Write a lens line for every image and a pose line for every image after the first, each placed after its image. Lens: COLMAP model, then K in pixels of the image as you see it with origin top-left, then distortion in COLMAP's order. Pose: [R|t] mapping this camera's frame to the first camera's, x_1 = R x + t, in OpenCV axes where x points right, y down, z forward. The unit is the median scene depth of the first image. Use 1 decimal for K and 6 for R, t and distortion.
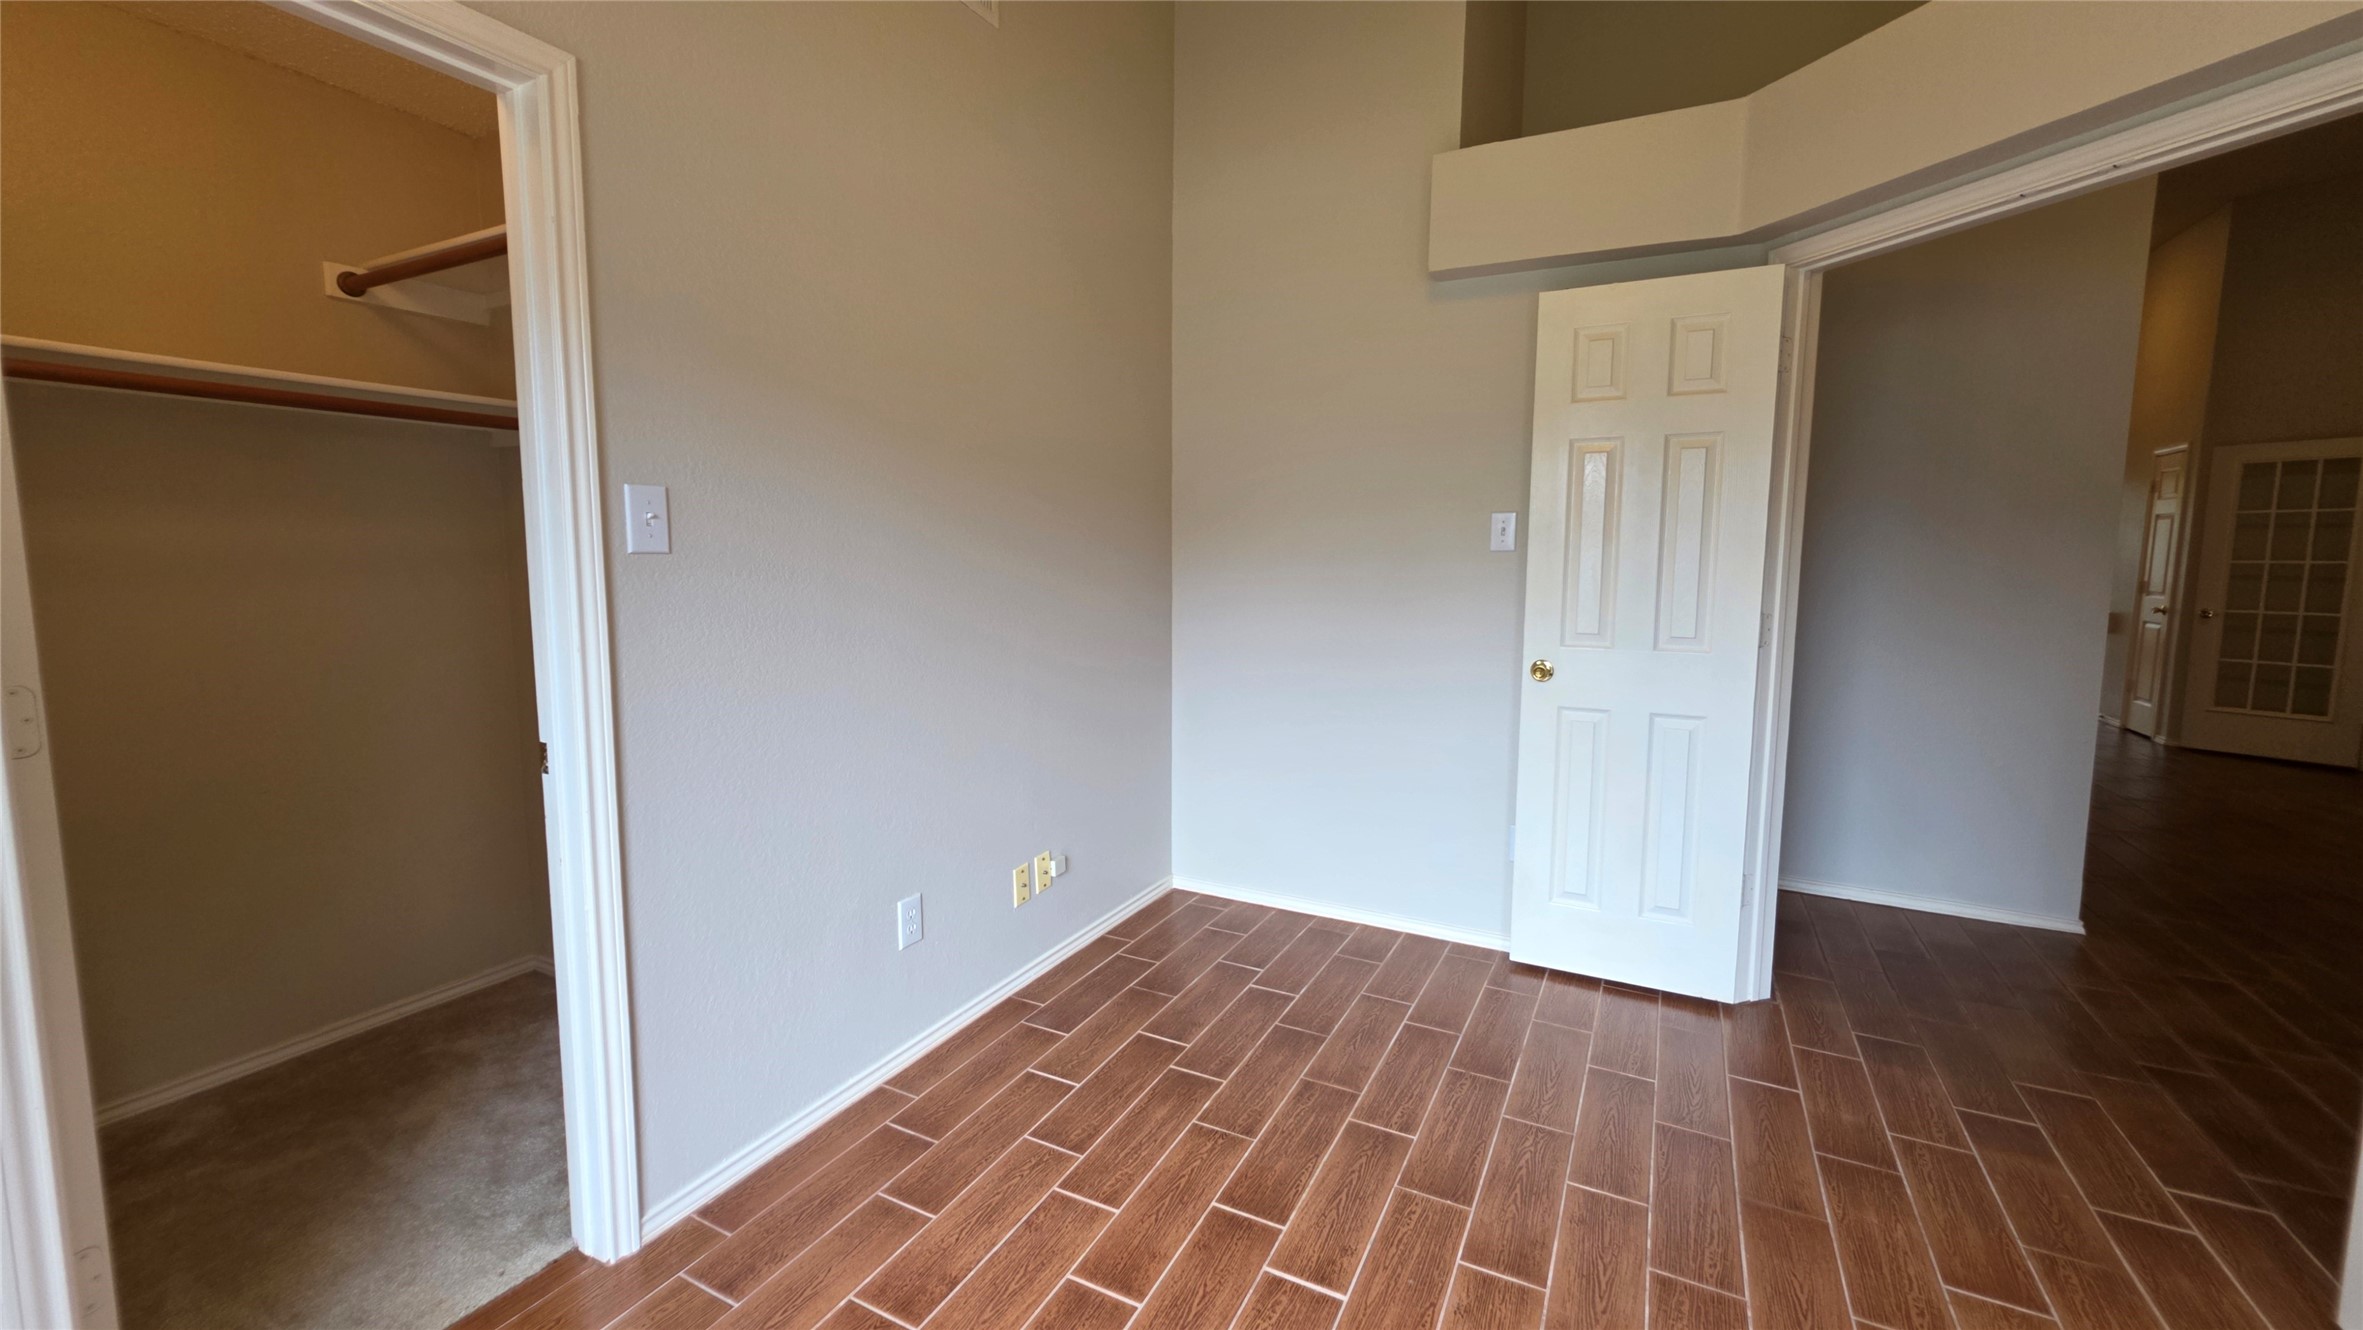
lens RADIAL K [[944.6, 0, 1185.5], [0, 944.6, 652.0], [0, 0, 1]] dist [-0.000902, -0.000370]
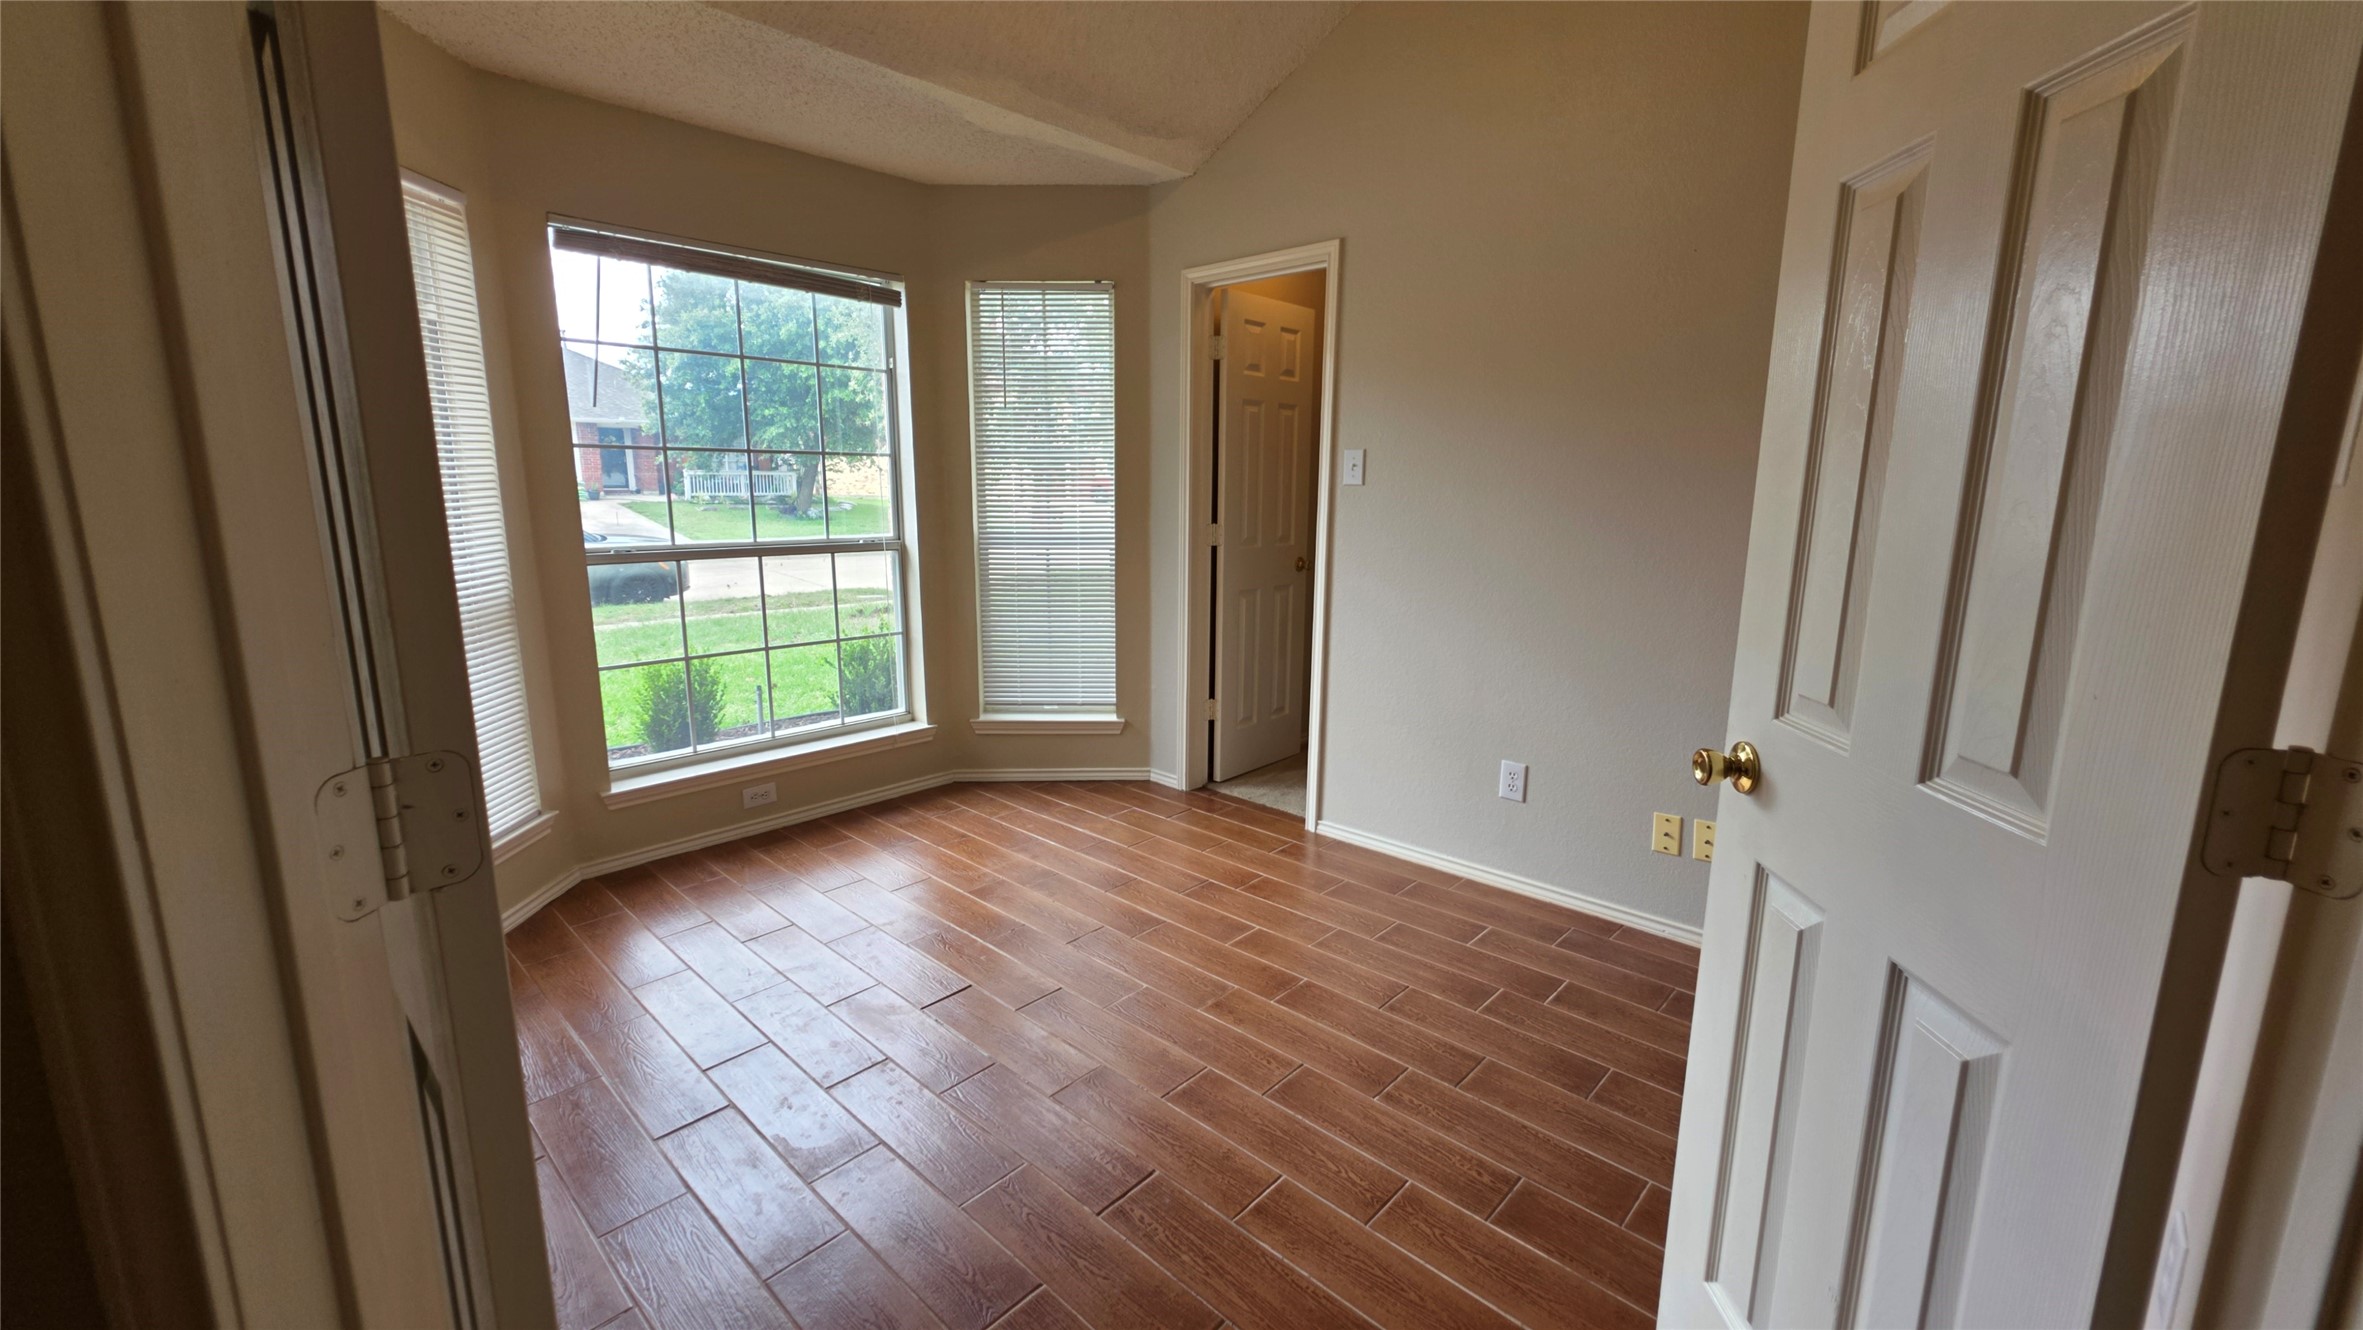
lens RADIAL K [[944.6, 0, 1185.5], [0, 944.6, 652.0], [0, 0, 1]] dist [-0.000902, -0.000370]
pose [[-0.269691, 0.171003, -0.947642, 1.119136], [-0.108505, 0.972442, 0.206358, -0.107539], [0.956814, 0.158477, -0.243704, 0.967266]]
